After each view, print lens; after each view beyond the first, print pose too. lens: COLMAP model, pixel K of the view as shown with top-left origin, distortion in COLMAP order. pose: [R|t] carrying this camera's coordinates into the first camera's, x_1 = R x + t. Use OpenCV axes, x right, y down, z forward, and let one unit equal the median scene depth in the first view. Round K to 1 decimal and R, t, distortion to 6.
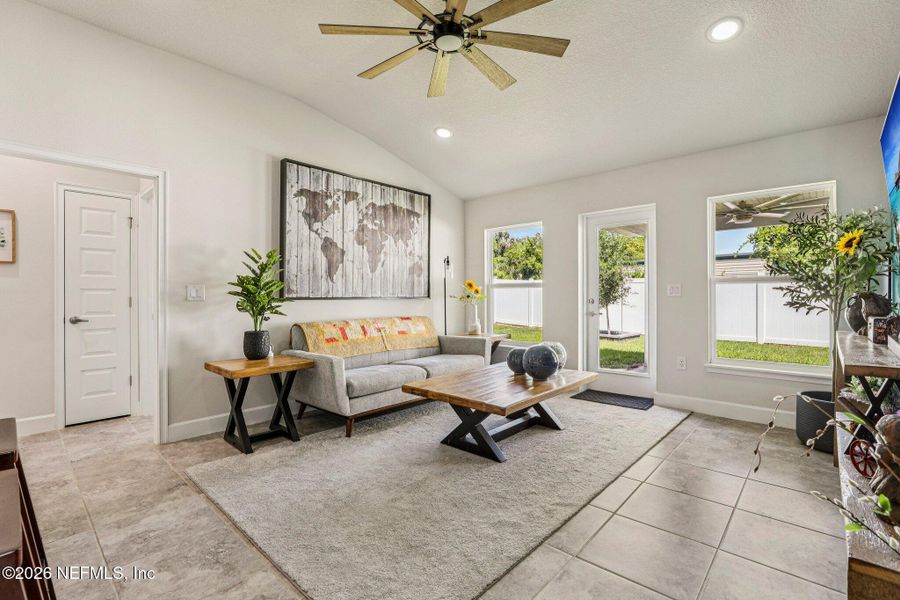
lens RADIAL K [[411.2, 0, 445.9], [0, 411.2, 297.4], [0, 0, 1]] dist [-0.036172, 0.009289]
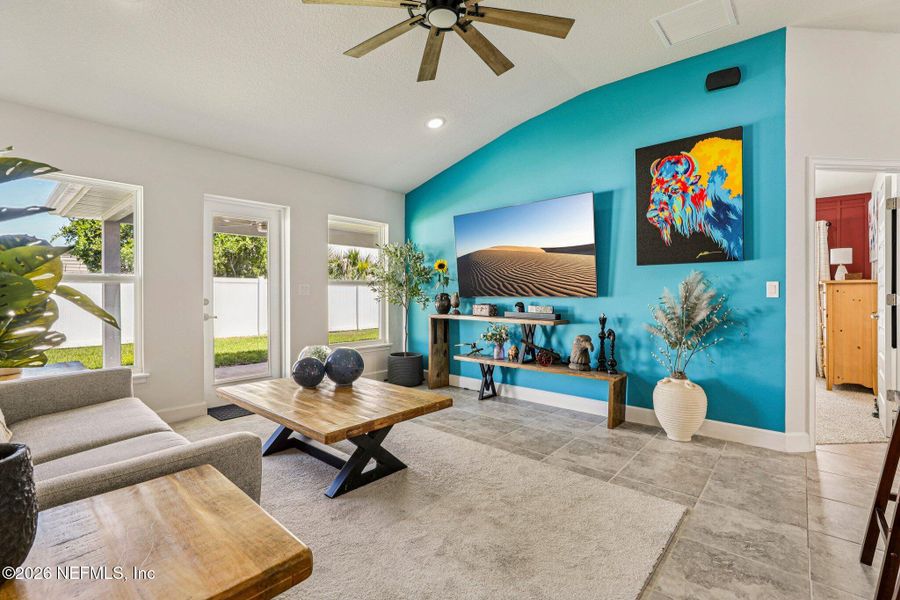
lens RADIAL K [[411.2, 0, 449.3], [0, 411.2, 290.8], [0, 0, 1]] dist [-0.036172, 0.009289]
pose [[-0.026740, 0.002048, 0.999640, -0.830519], [0.006496, 0.999977, -0.001875, -0.012167], [-0.999621, 0.006443, -0.026753, 0.912614]]
